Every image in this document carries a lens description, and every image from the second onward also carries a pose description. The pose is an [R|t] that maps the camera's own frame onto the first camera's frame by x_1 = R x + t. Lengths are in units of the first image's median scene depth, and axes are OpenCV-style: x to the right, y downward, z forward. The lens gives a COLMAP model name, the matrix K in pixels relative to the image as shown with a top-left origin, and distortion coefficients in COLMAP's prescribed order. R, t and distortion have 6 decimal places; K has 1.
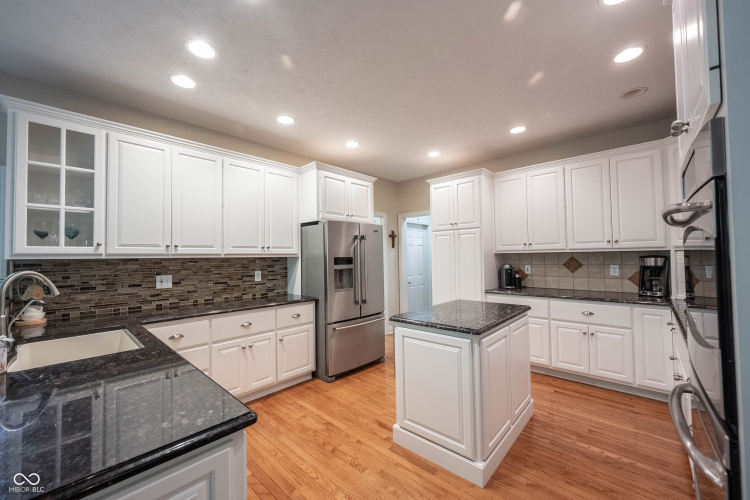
lens RADIAL K [[301.3, 0, 373.3], [0, 301.3, 247.8], [0, 0, 1]] dist [-0.008542, 0.000603]
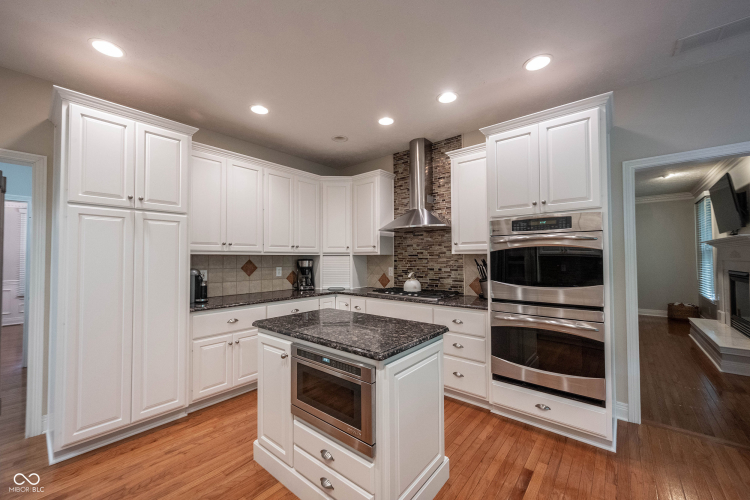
lens RADIAL K [[294.1, 0, 372.3], [0, 294.1, 250.3], [0, 0, 1]] dist [0.002452, 0.000236]
pose [[-0.054864, 0.044328, 0.997509, -0.346220], [-0.023241, 0.998687, -0.045659, 0.036157], [-0.998223, -0.025688, -0.053762, 0.701017]]
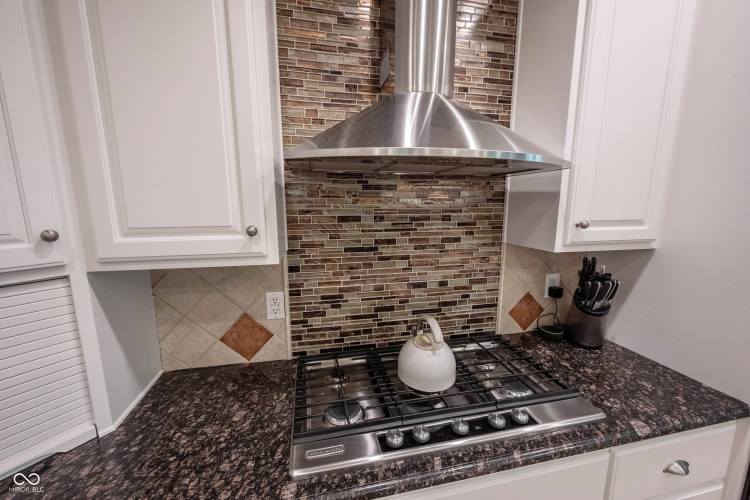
lens RADIAL K [[301.3, 0, 373.3], [0, 301.3, 247.8], [0, 0, 1]] dist [-0.008542, 0.000603]
pose [[-0.827260, -0.076144, 0.556635, 0.523034], [-0.002399, 0.991243, 0.132030, -0.048423], [-0.561814, 0.107888, -0.820199, 0.781100]]
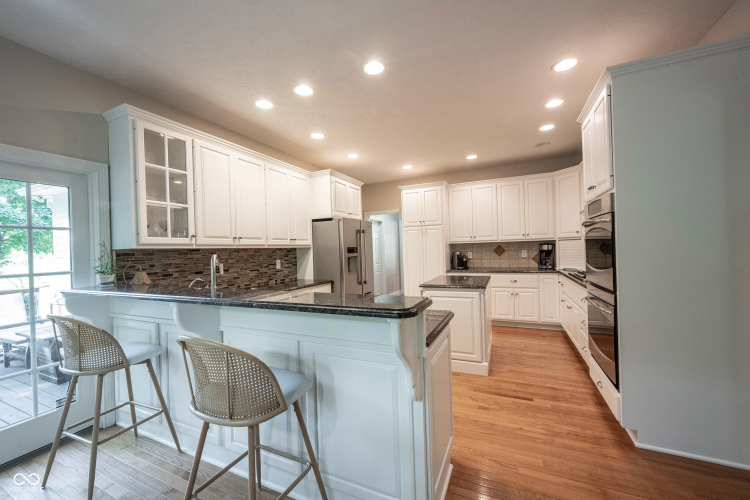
lens RADIAL K [[301.3, 0, 373.3], [0, 301.3, 247.8], [0, 0, 1]] dist [-0.008542, 0.000603]
pose [[0.950318, -0.011664, 0.311063, -0.410801], [0.006050, 0.999801, 0.019007, 0.011037], [-0.311223, -0.016181, 0.950199, -0.224666]]
